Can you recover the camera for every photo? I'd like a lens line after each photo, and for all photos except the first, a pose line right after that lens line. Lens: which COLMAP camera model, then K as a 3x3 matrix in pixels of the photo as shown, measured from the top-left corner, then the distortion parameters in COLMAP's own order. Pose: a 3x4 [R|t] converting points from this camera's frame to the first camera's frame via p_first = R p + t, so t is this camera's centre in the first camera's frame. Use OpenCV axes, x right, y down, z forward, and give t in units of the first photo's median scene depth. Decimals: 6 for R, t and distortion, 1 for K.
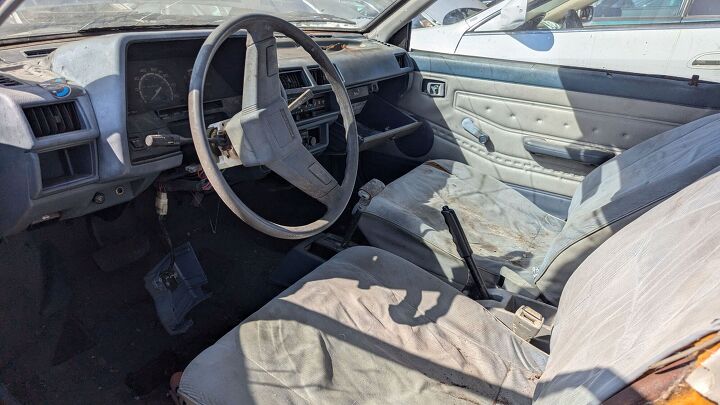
lens RADIAL K [[518.0, 0, 356.3], [0, 518.0, 199.9], [0, 0, 1]] dist [0.055300, -0.051263]
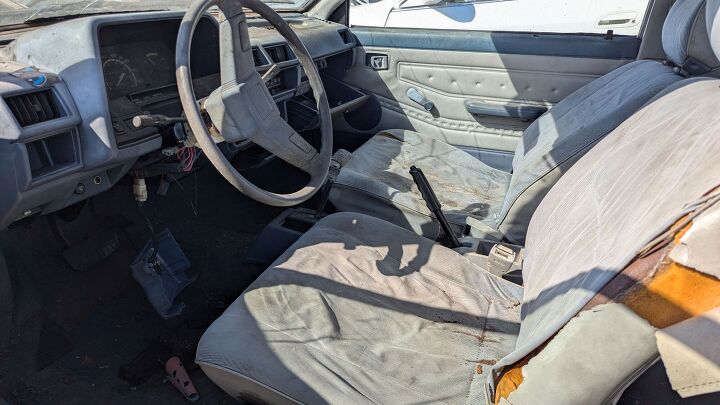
lens RADIAL K [[518.0, 0, 360.4], [0, 518.0, 201.2], [0, 0, 1]] dist [0.055300, -0.051263]
pose [[0.983046, -0.112206, 0.145020, -0.106481], [0.108607, 0.993553, 0.032524, 0.040945], [-0.147734, -0.016223, 0.988894, -0.047530]]
